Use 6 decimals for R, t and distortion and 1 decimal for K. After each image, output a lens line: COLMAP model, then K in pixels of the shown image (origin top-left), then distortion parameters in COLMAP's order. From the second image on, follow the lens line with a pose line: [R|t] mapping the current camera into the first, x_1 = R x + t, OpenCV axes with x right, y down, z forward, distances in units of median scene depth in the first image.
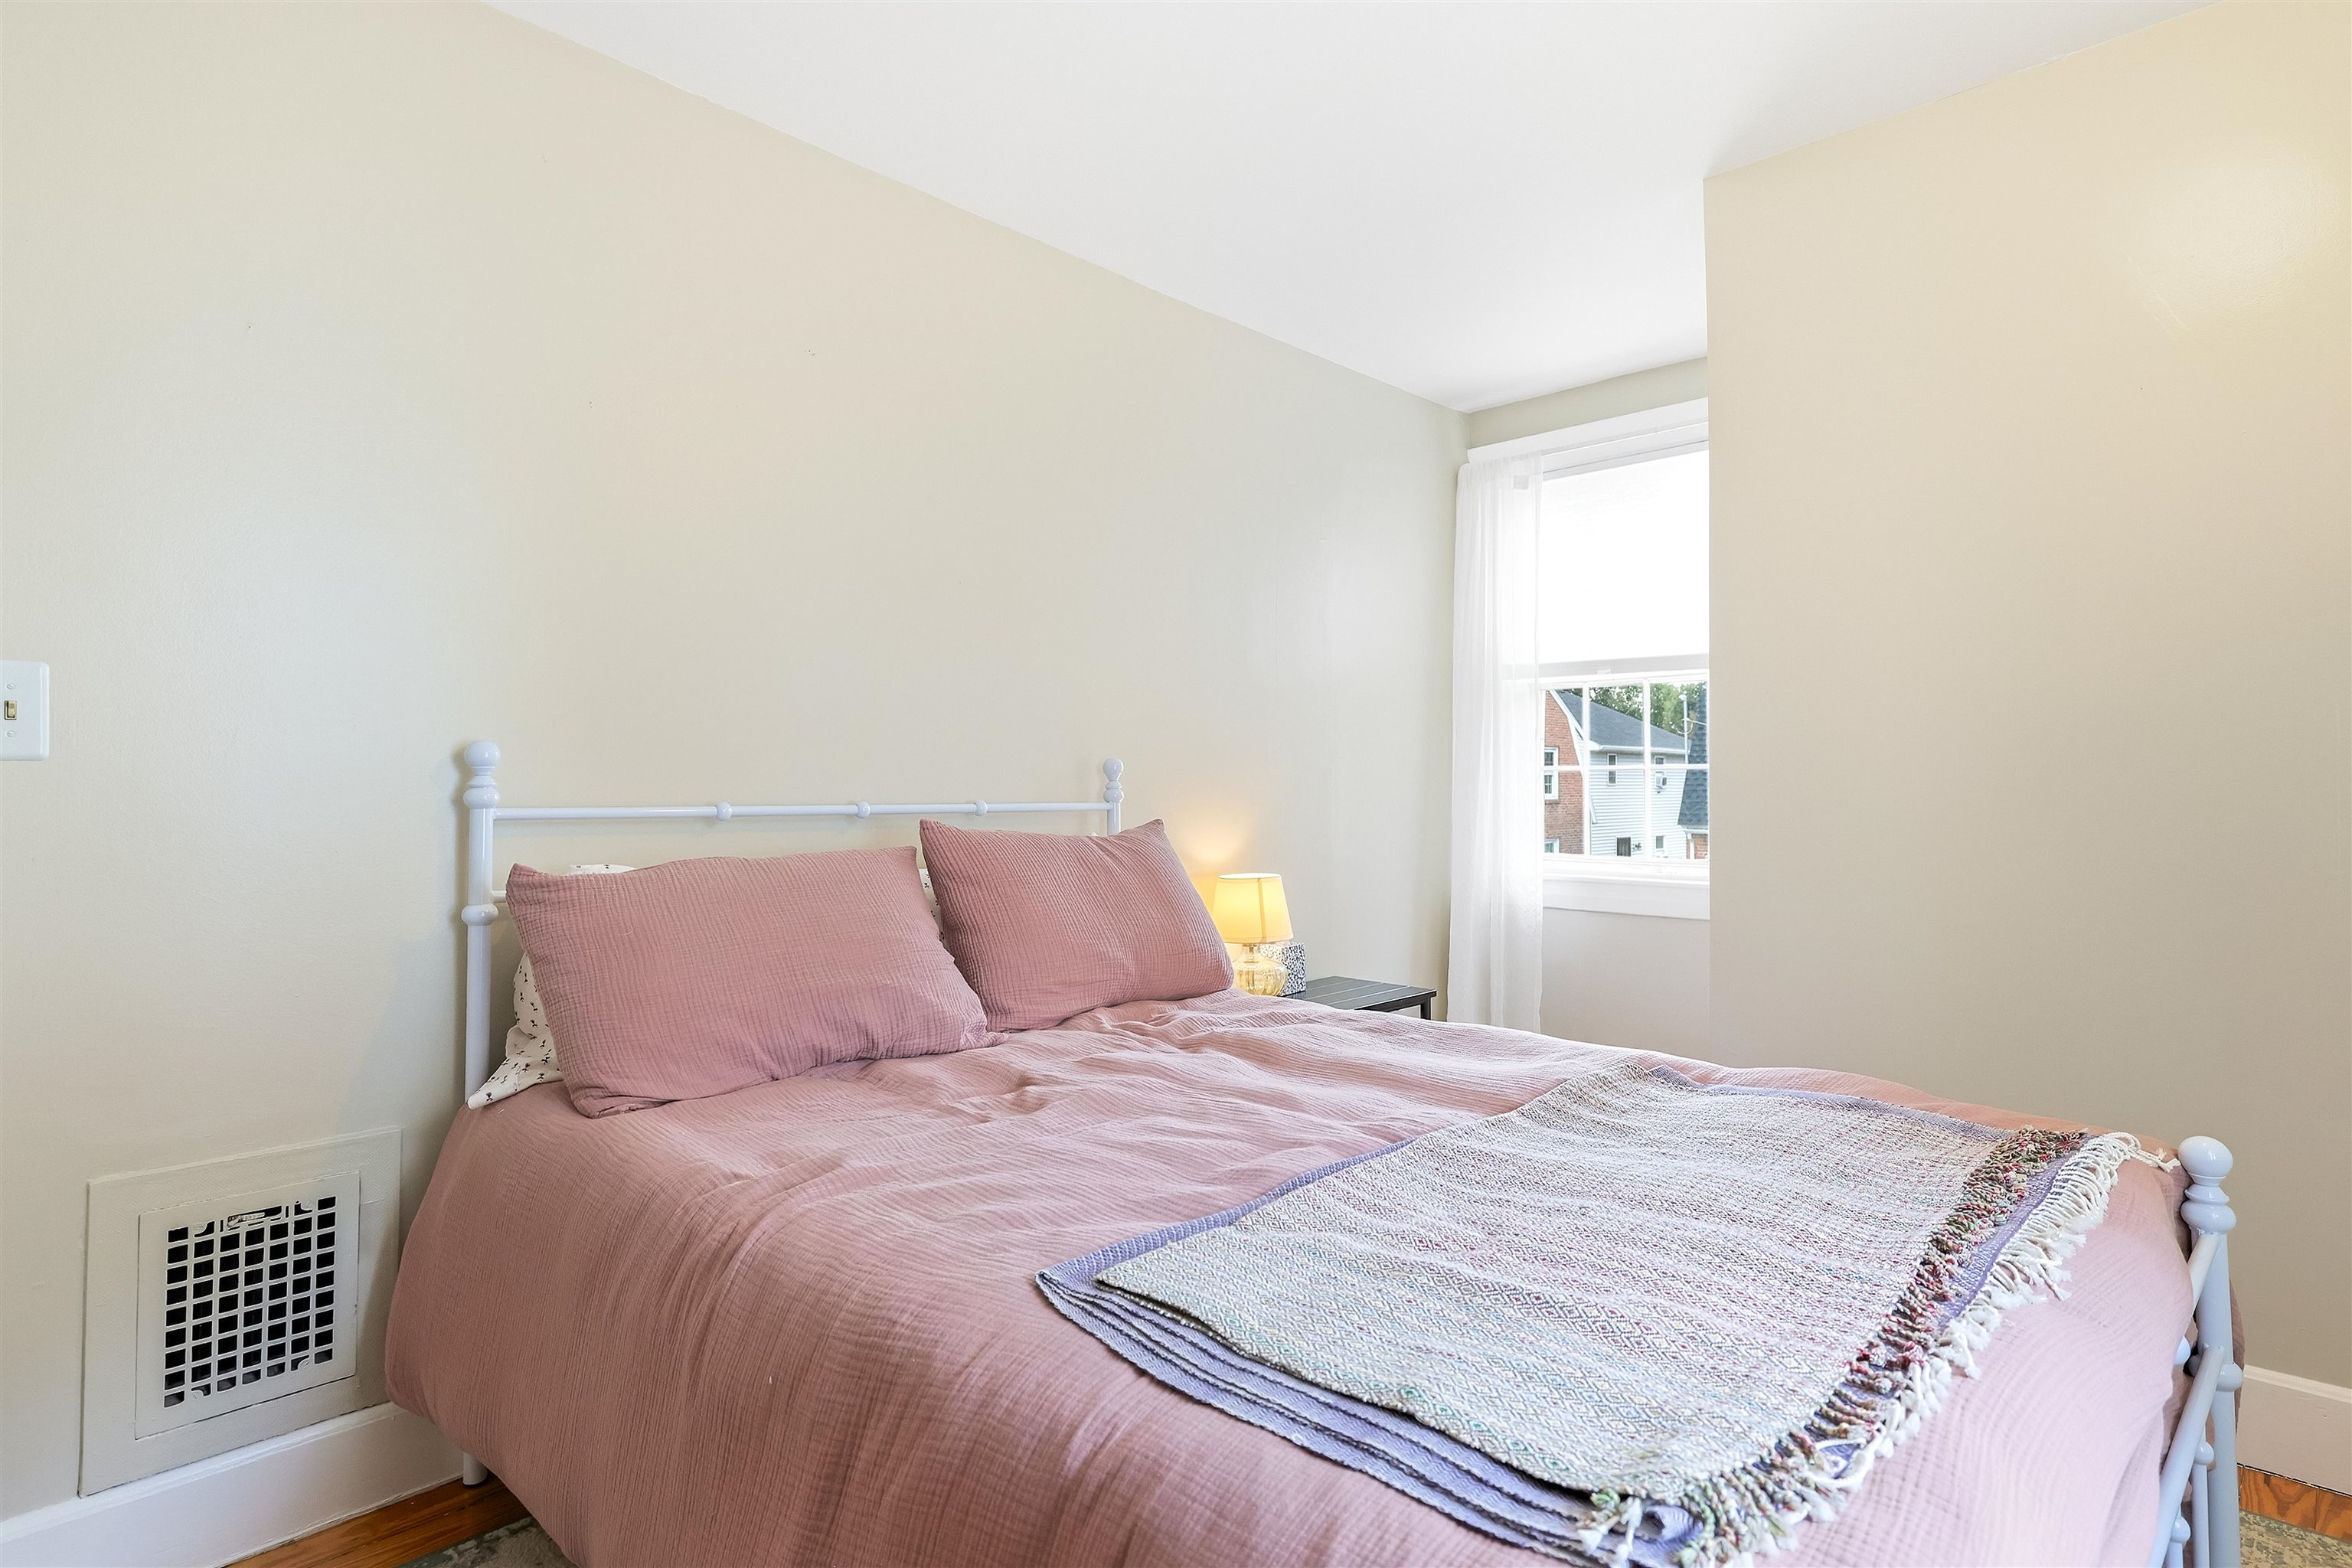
lens RADIAL K [[1194.6, 0, 1181.3], [0, 1194.6, 779.8], [0, 0, 1]] dist [-0.025102, 0.000238]
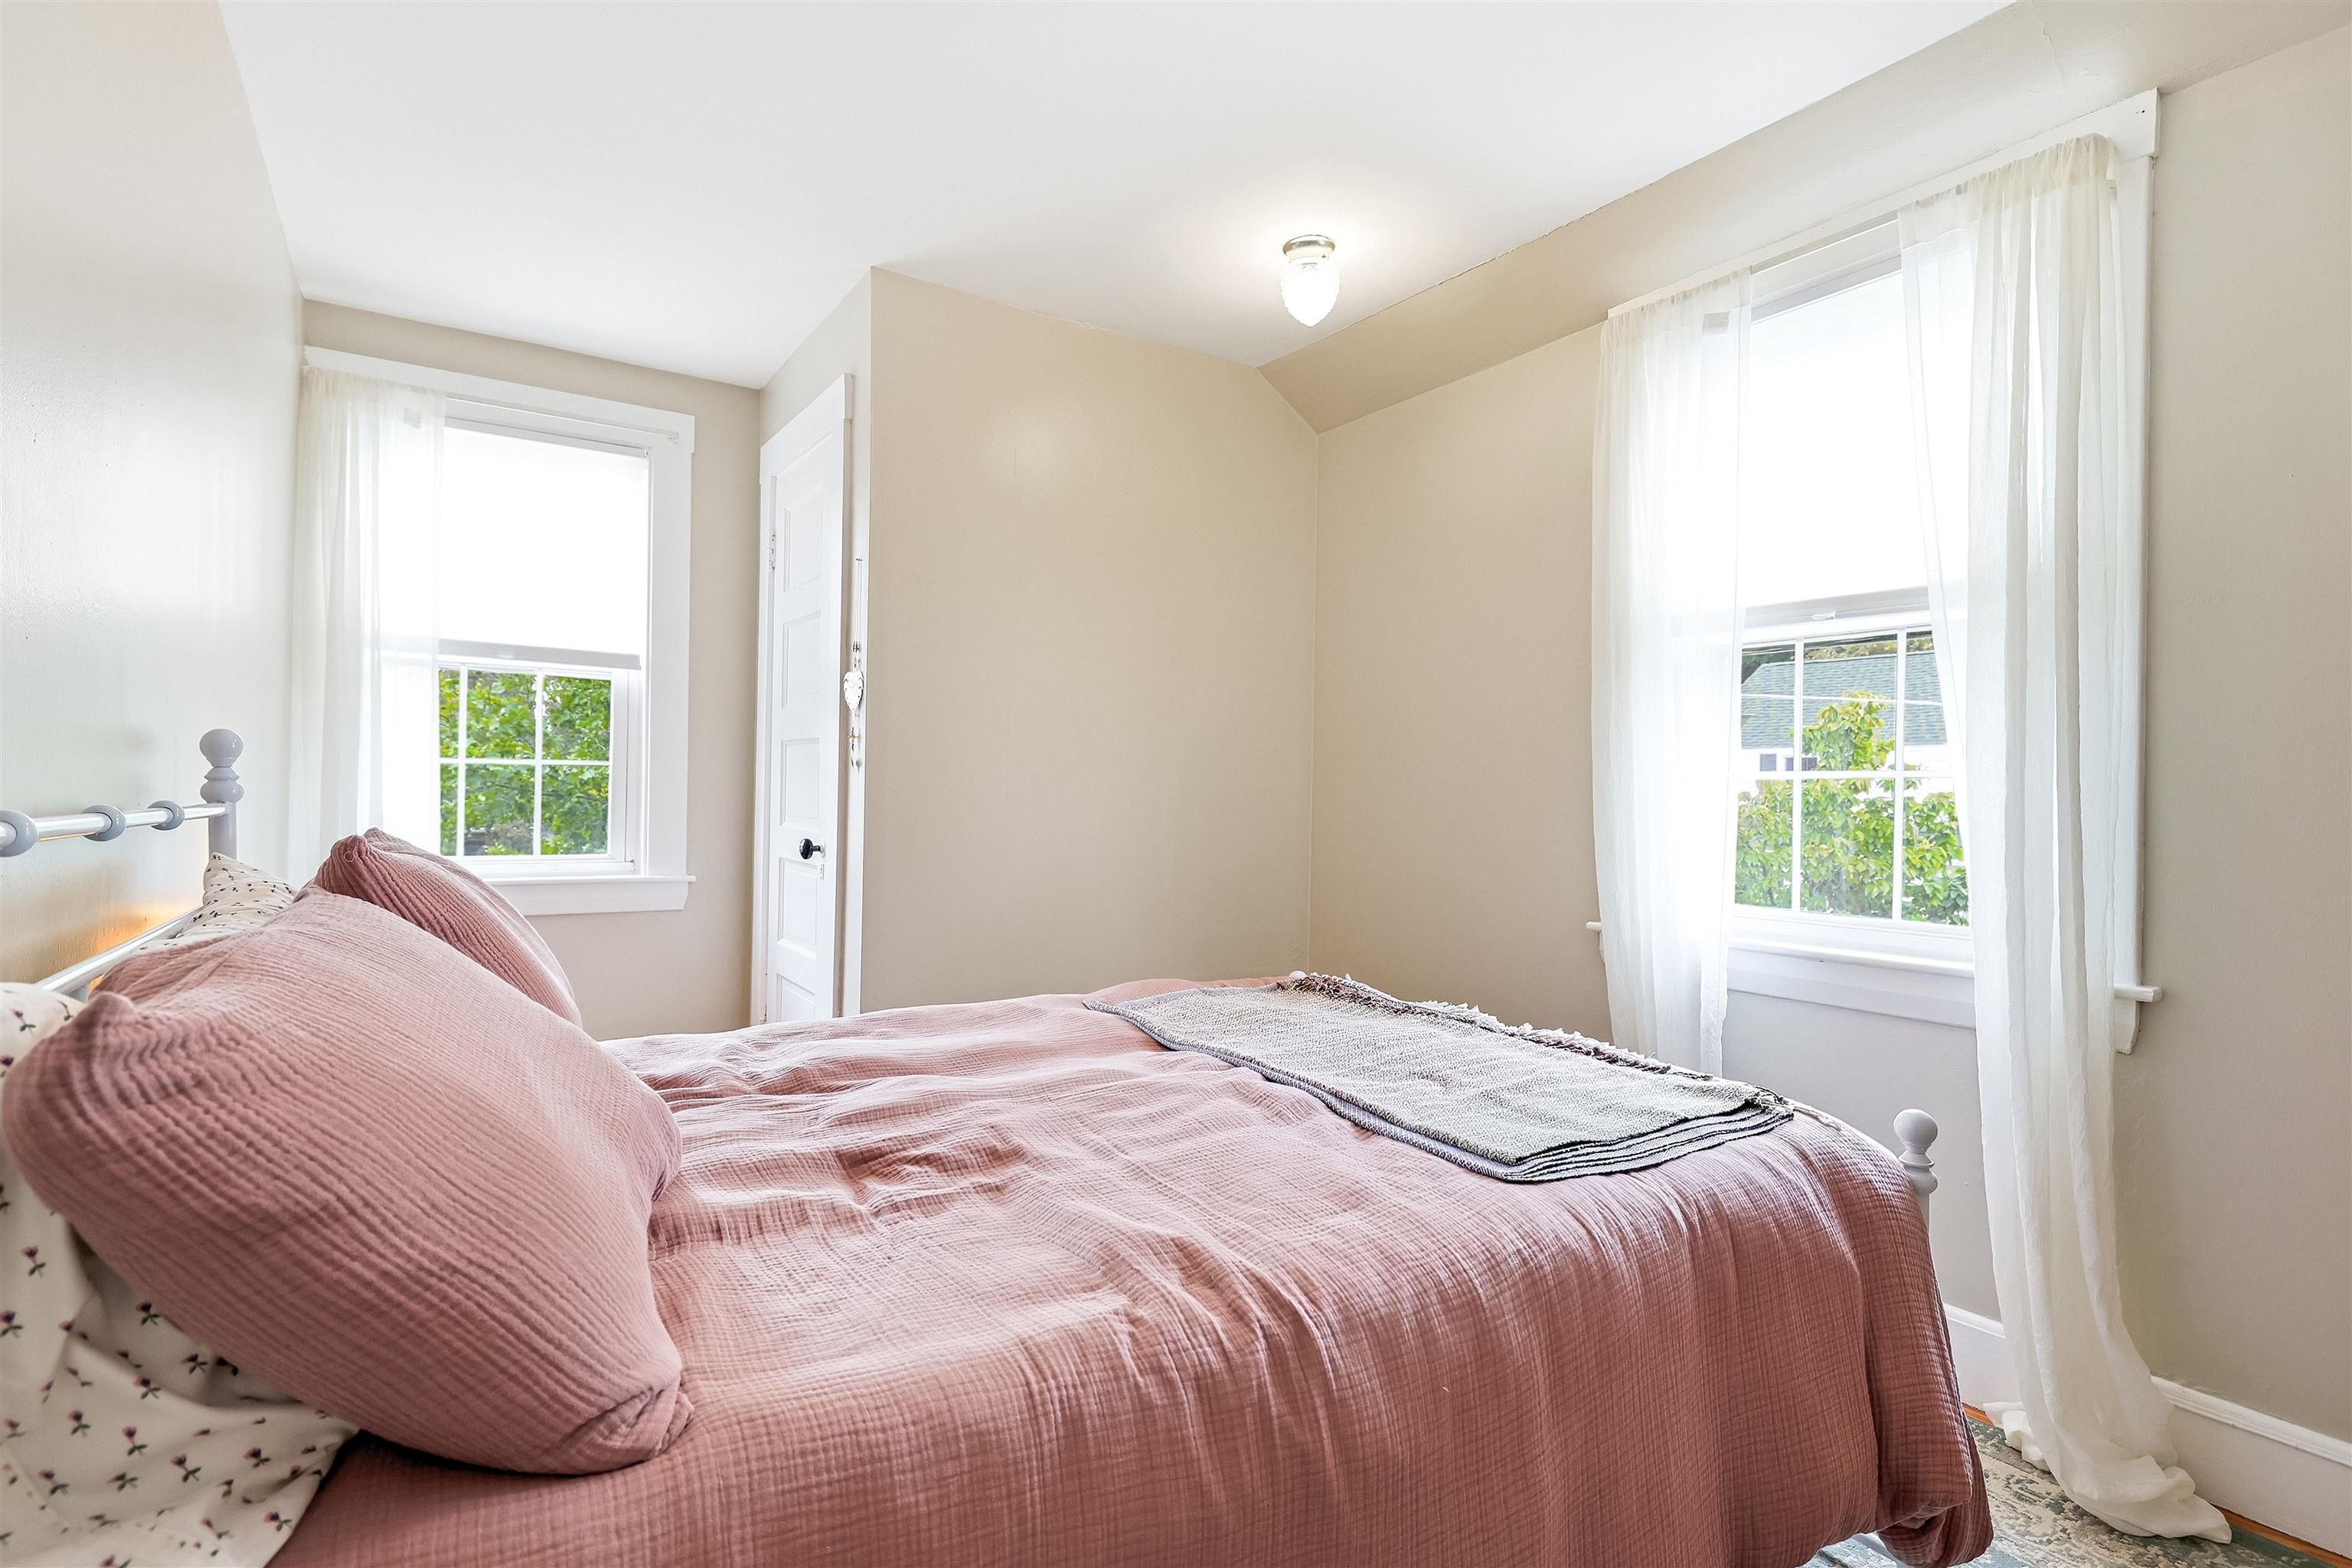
lens RADIAL K [[1194.6, 0, 1181.3], [0, 1194.6, 779.8], [0, 0, 1]] dist [-0.025102, 0.000238]
pose [[0.225018, 0.007686, 0.974324, -1.262577], [-0.014436, 0.999885, -0.004554, -0.000899], [-0.974248, -0.013041, 0.225103, 0.913666]]
